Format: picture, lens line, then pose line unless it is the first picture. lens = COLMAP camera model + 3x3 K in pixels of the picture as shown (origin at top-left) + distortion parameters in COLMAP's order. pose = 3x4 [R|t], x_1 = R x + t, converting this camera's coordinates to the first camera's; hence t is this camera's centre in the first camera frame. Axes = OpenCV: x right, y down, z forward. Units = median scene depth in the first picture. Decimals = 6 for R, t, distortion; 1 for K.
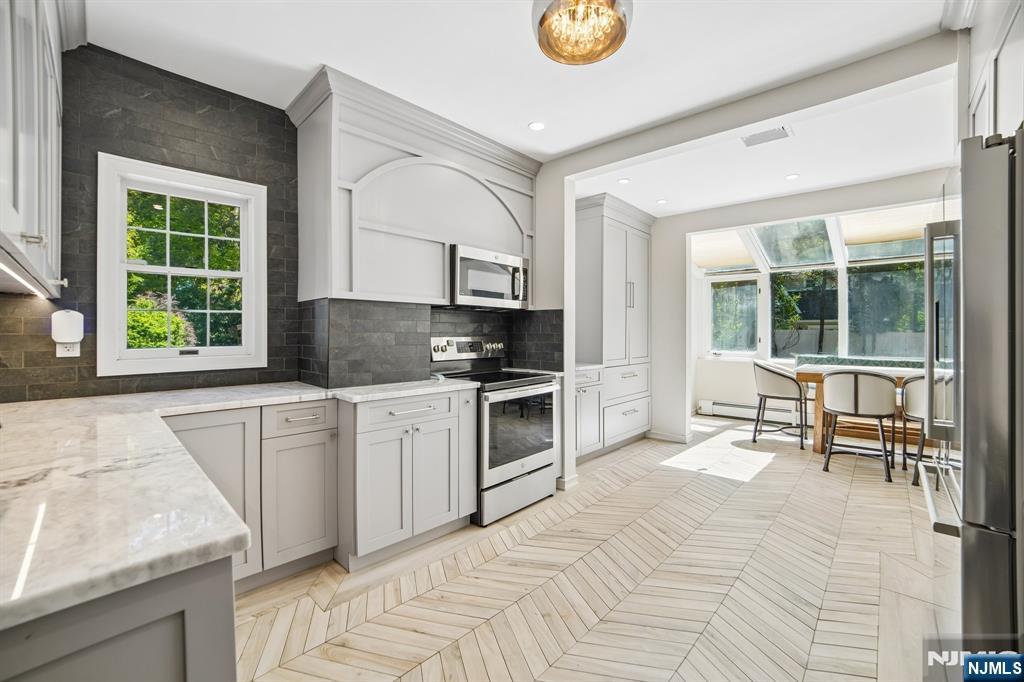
lens RADIAL K [[410.8, 0, 523.3], [0, 410.8, 332.9], [0, 0, 1]] dist [0.011687, 0.000414]
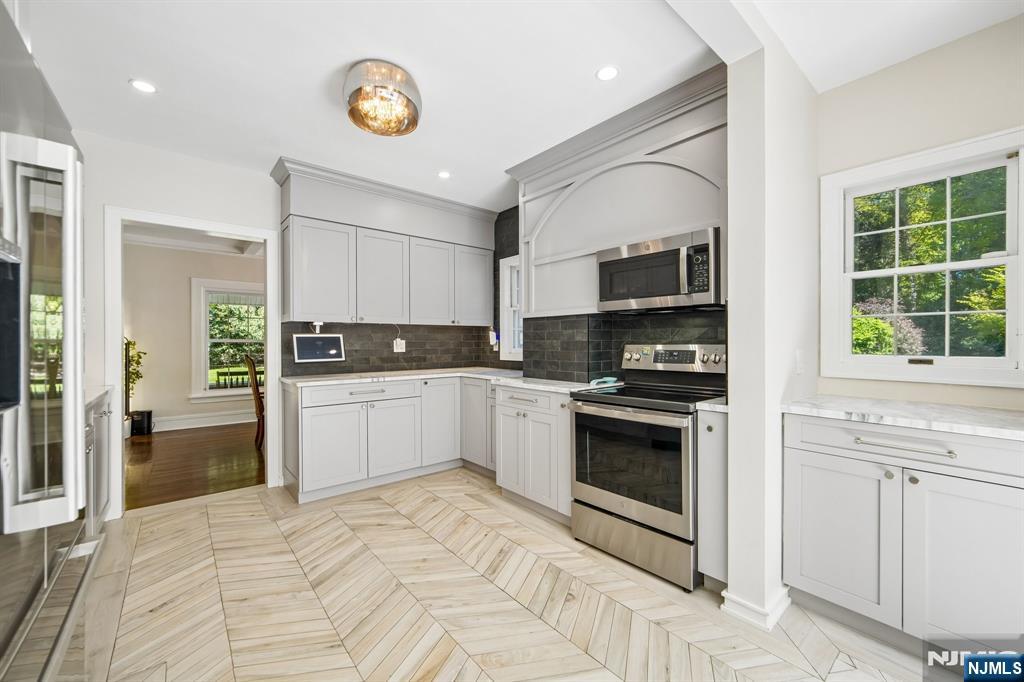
lens RADIAL K [[410.8, 0, 517.4], [0, 410.8, 339.9], [0, 0, 1]] dist [0.011687, 0.000414]
pose [[-0.095269, -0.005817, -0.995435, 0.858150], [0.004813, 0.999969, -0.006304, 0.005726], [0.995440, -0.005392, -0.095238, 0.926376]]
